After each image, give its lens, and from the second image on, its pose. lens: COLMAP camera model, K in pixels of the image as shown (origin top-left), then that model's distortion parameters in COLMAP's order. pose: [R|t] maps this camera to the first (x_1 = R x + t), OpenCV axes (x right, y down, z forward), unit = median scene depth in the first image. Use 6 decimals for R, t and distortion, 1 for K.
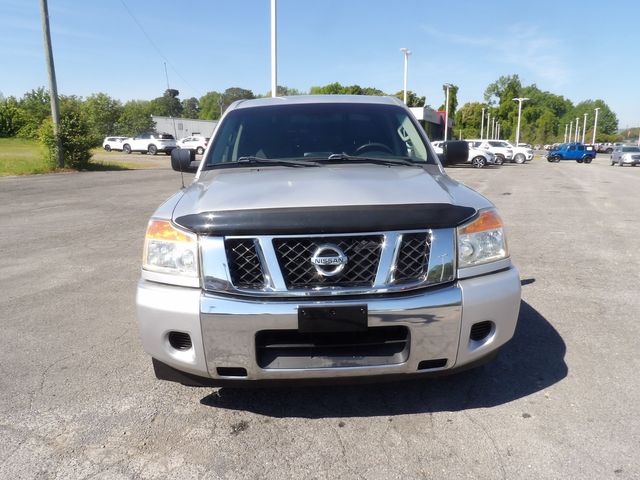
lens RADIAL K [[453.9, 0, 323.0], [0, 453.9, 233.7], [0, 0, 1]] dist [-0.032069, 0.035548]
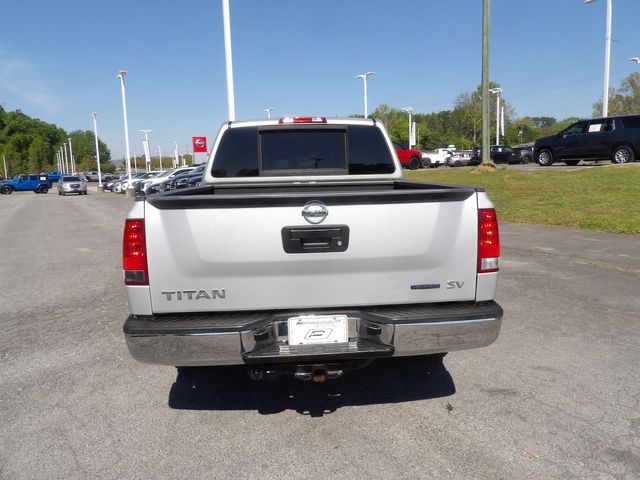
lens RADIAL K [[453.9, 0, 323.0], [0, 453.9, 233.7], [0, 0, 1]] dist [-0.032069, 0.035548]
pose [[0.561016, -0.127190, 0.817975, 0.141049], [0.176586, 0.983769, 0.031857, 0.006258], [-0.808751, 0.126571, 0.574370, -0.051314]]
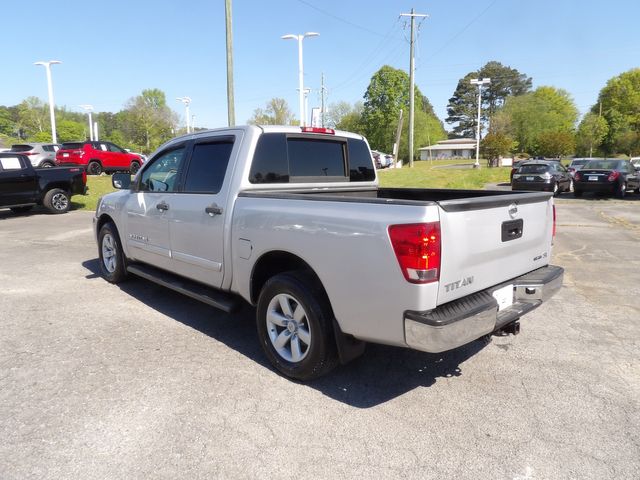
lens RADIAL K [[453.9, 0, 323.0], [0, 453.9, 233.7], [0, 0, 1]] dist [-0.032069, 0.035548]
pose [[-0.110386, -0.132149, 0.985064, 0.112974], [0.182323, 0.971610, 0.150775, -0.009174], [-0.977023, 0.196243, -0.083158, 0.023699]]
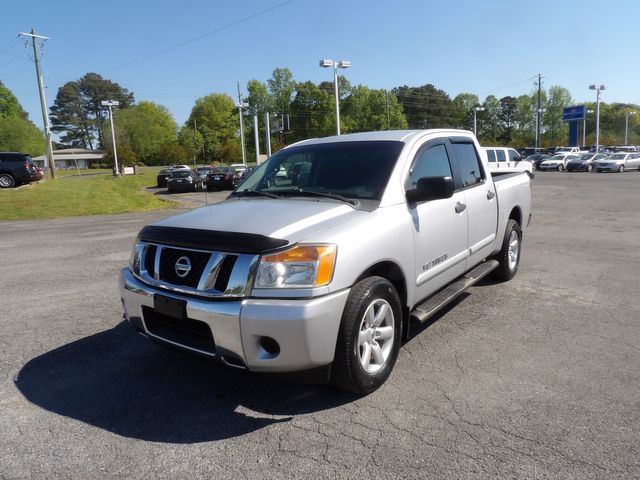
lens RADIAL K [[453.9, 0, 323.0], [0, 453.9, 233.7], [0, 0, 1]] dist [-0.032069, 0.035548]
pose [[-0.798850, -0.042891, 0.599999, -0.058564], [0.158282, 0.947316, 0.278458, -0.040133], [-0.580332, 0.317415, -0.749975, 0.201433]]
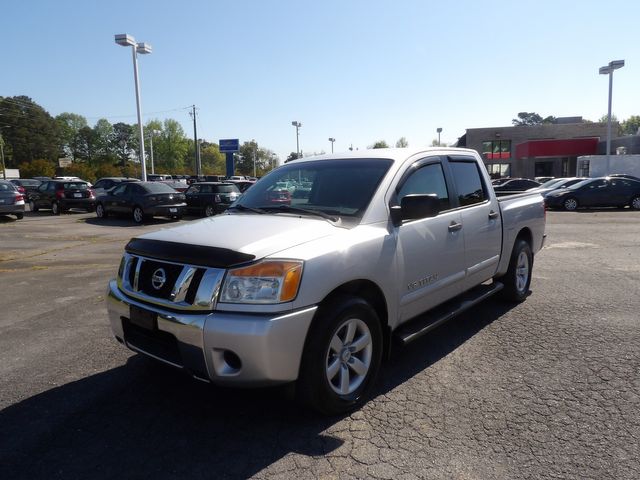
lens RADIAL K [[453.2, 0, 322.0], [0, 453.2, 233.2], [0, 0, 1]] dist [-0.029991, 0.035039]
pose [[-0.974427, 0.049873, -0.219098, 0.295435], [-0.014792, 0.958705, 0.284017, -0.035637], [0.224216, 0.279995, -0.933451, 0.151646]]
